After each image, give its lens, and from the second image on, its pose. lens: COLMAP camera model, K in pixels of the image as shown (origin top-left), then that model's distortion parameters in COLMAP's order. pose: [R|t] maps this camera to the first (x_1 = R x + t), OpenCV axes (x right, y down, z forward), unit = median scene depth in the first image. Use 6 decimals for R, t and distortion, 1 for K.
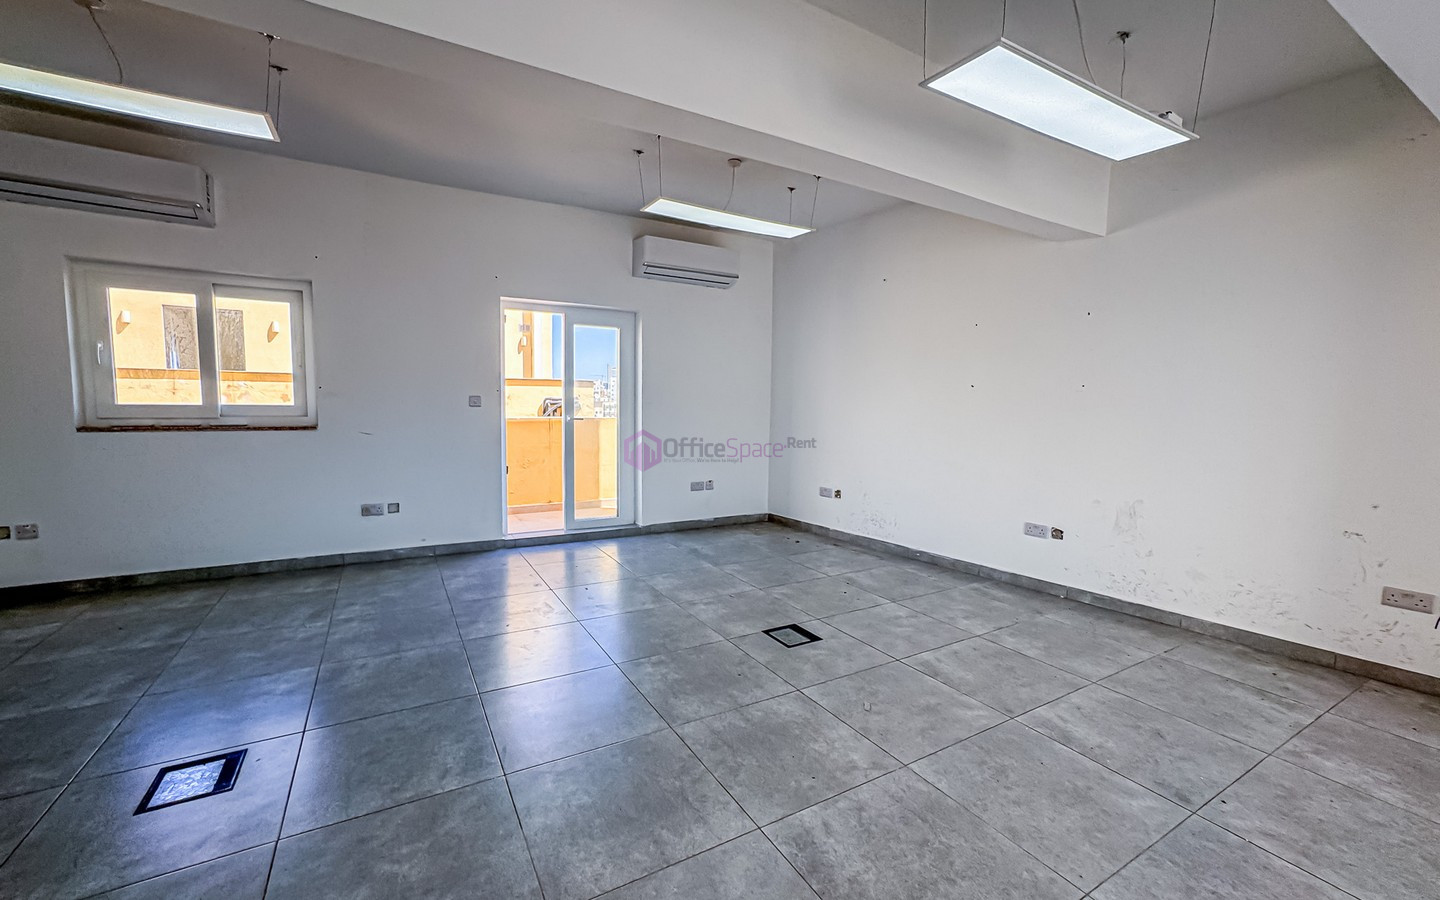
lens RADIAL K [[586.2, 0, 722.3], [0, 586.2, 453.8], [0, 0, 1]] dist [-0.037155, 0.013417]
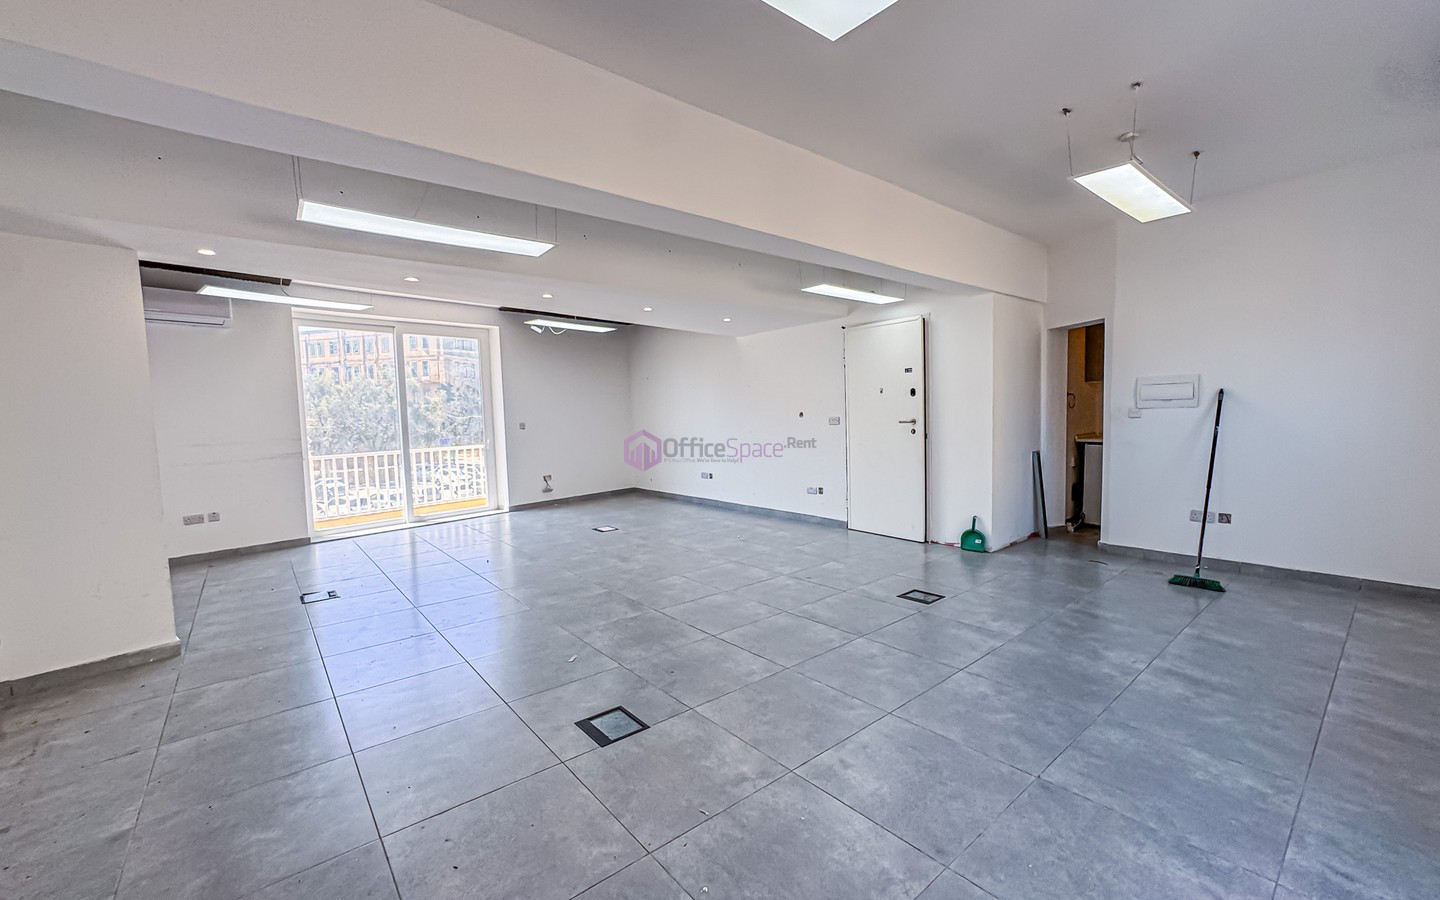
lens RADIAL K [[586.2, 0, 722.3], [0, 586.2, 453.8], [0, 0, 1]] dist [-0.037155, 0.013417]
pose [[-0.986423, 0.019884, -0.163017, 0.083972], [-0.006154, 0.987470, 0.157686, -0.160568], [0.164110, 0.156549, -0.973941, 1.572785]]
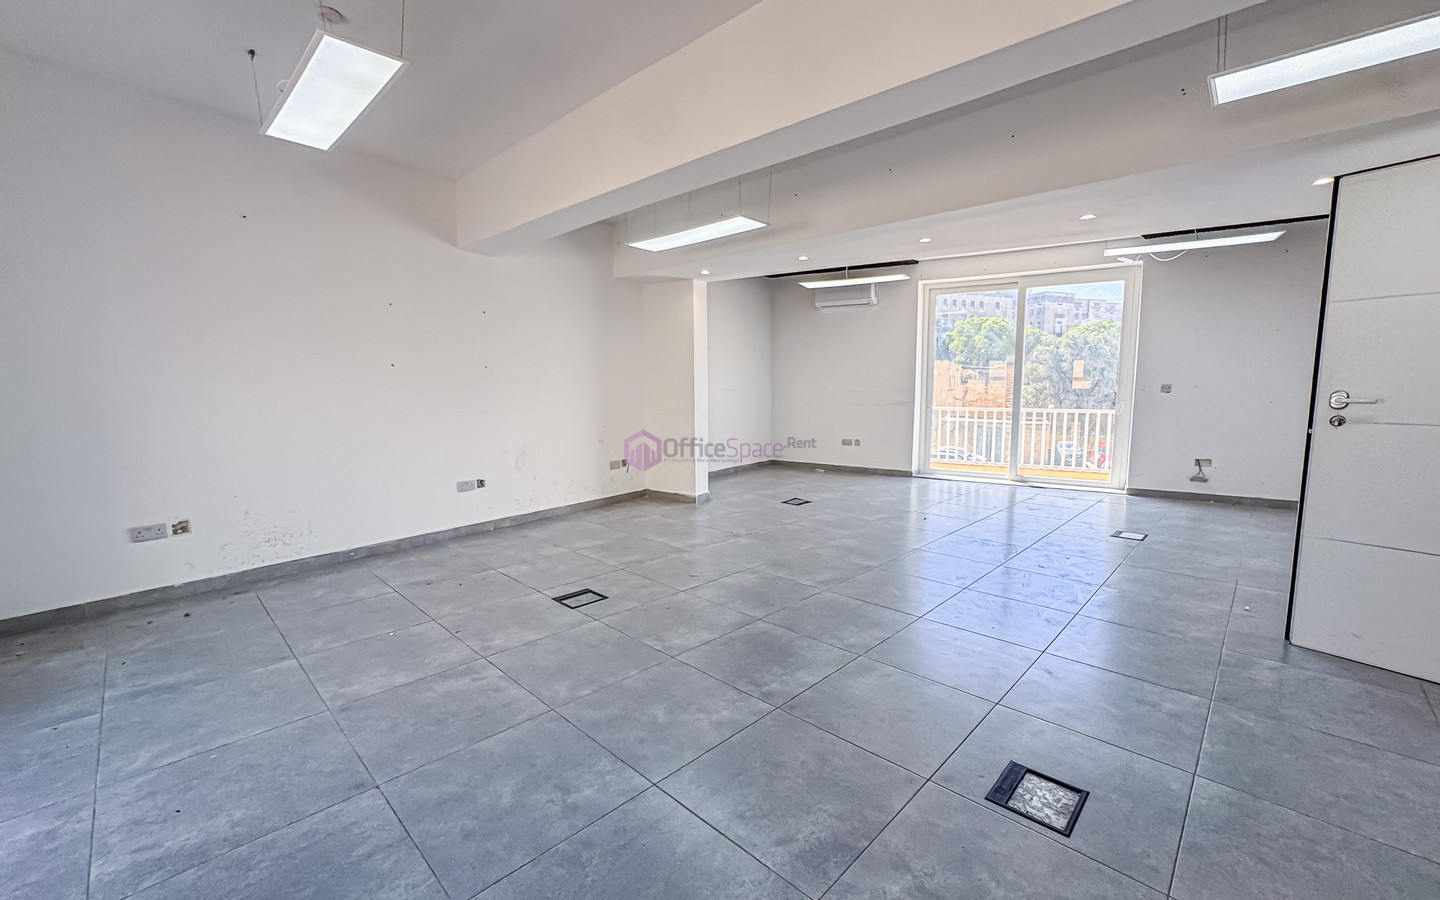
lens RADIAL K [[586.2, 0, 722.3], [0, 586.2, 453.8], [0, 0, 1]] dist [-0.037155, 0.013417]
pose [[-0.270108, -0.131545, 0.953802, -0.866637], [0.085706, 0.983406, 0.159899, -0.095638], [-0.959008, 0.124936, -0.254352, 0.898288]]
